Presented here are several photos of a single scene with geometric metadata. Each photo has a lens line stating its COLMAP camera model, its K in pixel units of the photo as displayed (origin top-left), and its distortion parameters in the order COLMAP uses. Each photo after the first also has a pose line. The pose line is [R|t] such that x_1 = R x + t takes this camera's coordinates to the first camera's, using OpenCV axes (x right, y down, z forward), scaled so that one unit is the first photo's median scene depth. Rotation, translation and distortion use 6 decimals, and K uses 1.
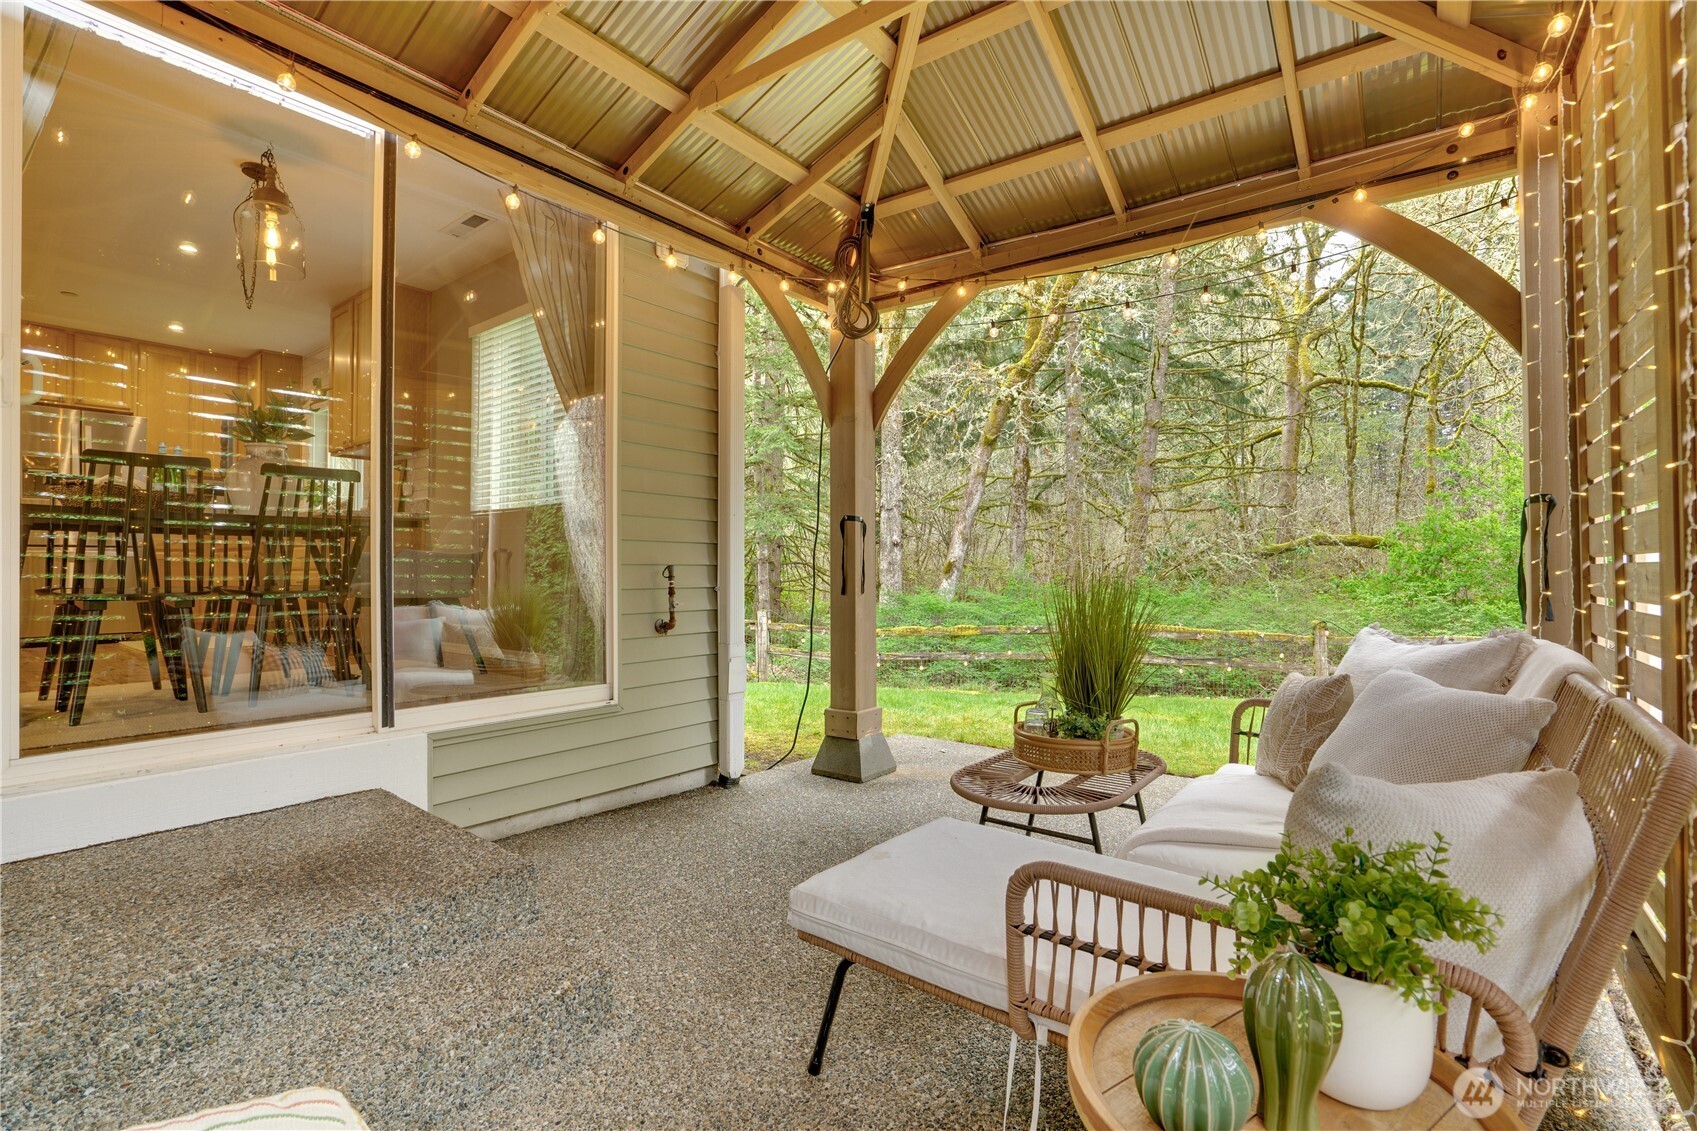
lens RADIAL K [[795.1, 0, 853.5], [0, 795.1, 574.4], [0, 0, 1]] dist [-0.022810, 0.003131]
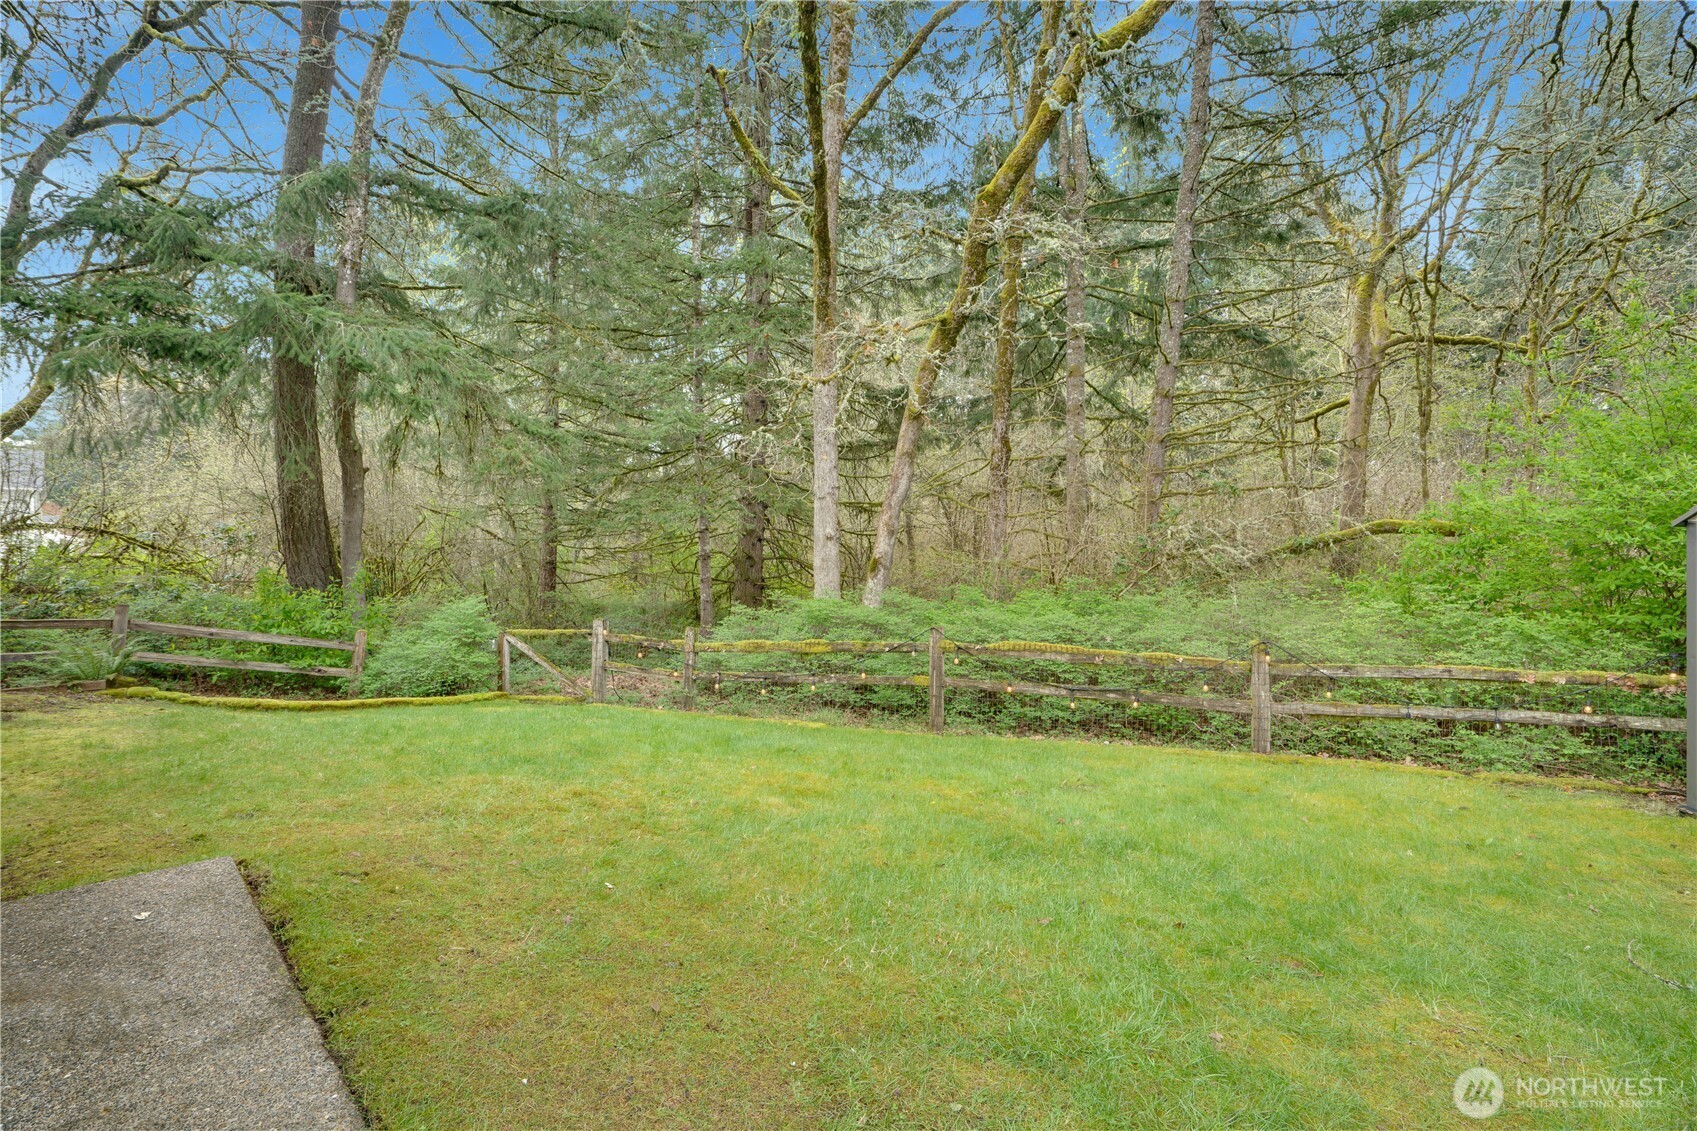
lens RADIAL K [[795.1, 0, 842.7], [0, 795.1, 568.8], [0, 0, 1]] dist [-0.022810, 0.003131]
pose [[0.991517, -0.004395, -0.129902, 0.153758], [0.005164, 0.999971, 0.005589, -0.007243], [0.129874, -0.006213, 0.991511, 0.114206]]
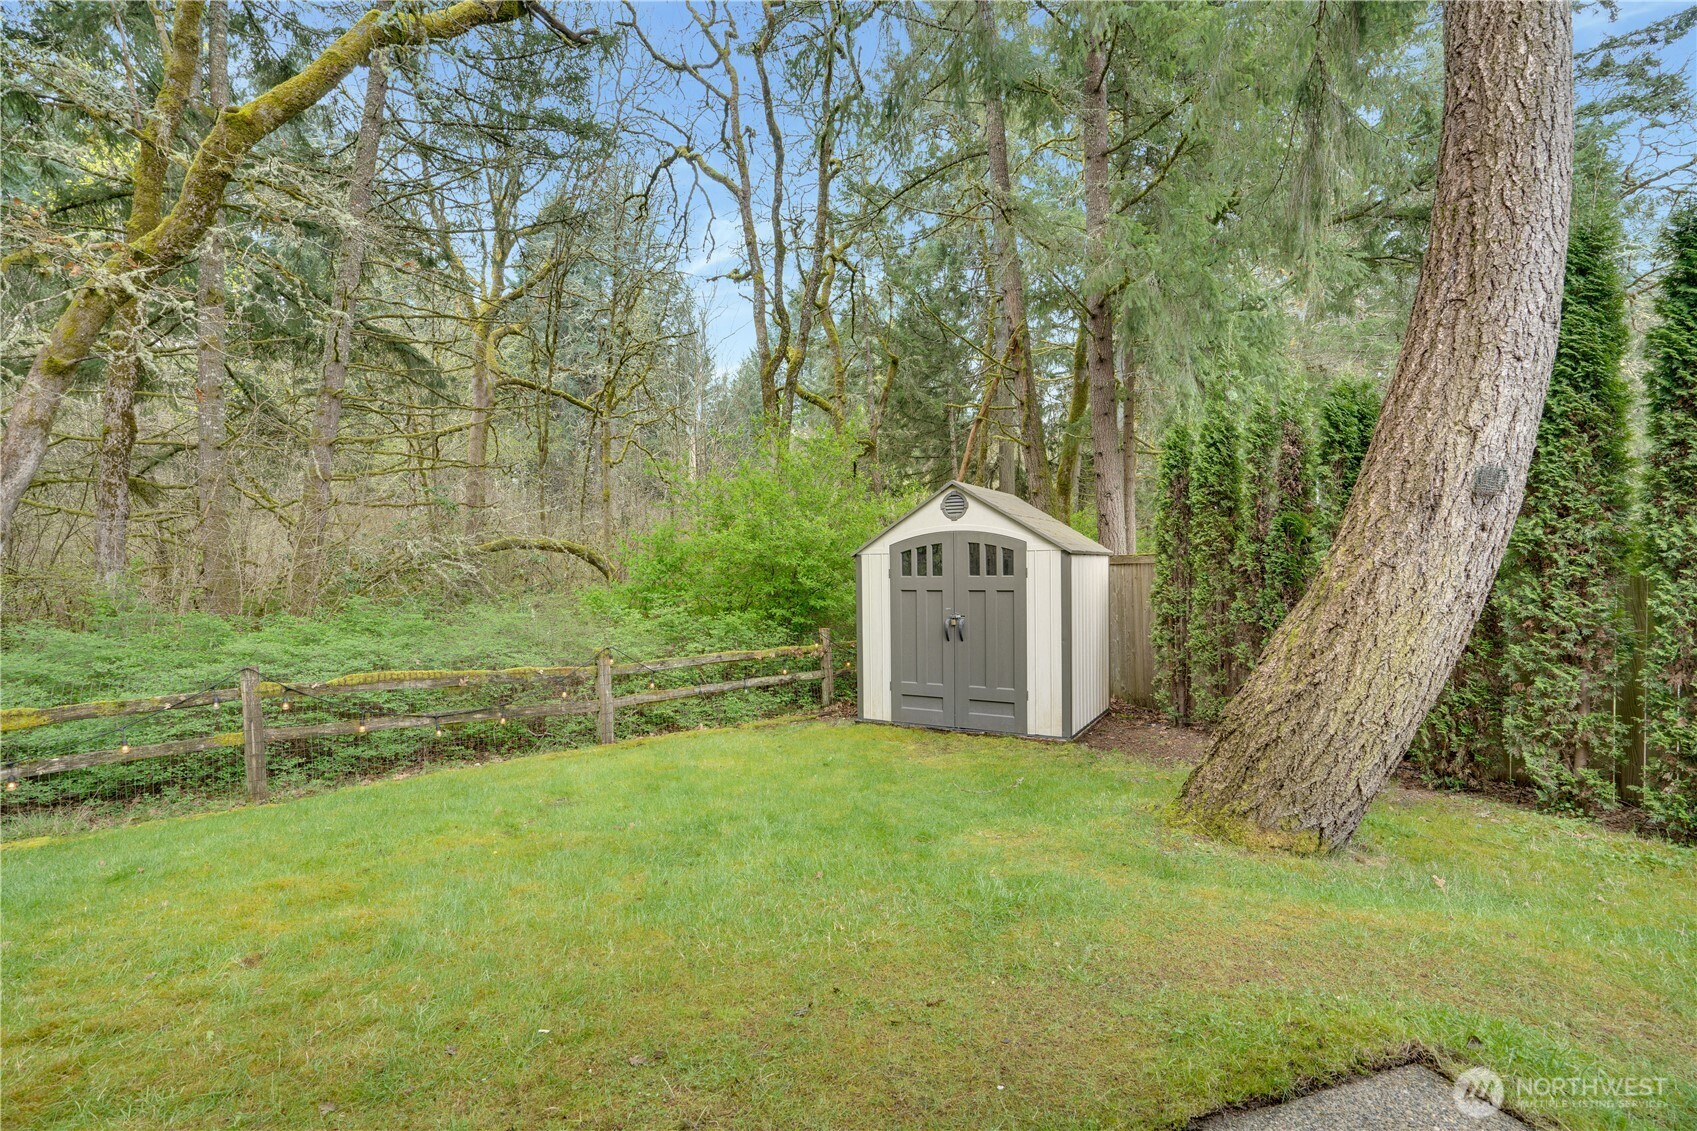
lens RADIAL K [[795.1, 0, 837.5], [0, 795.1, 566.2], [0, 0, 1]] dist [-0.022810, 0.003131]
pose [[0.564373, -0.003854, 0.825511, 0.015919], [0.009958, 0.999948, -0.002140, -0.012138], [-0.825460, 0.009428, 0.564382, 0.157673]]
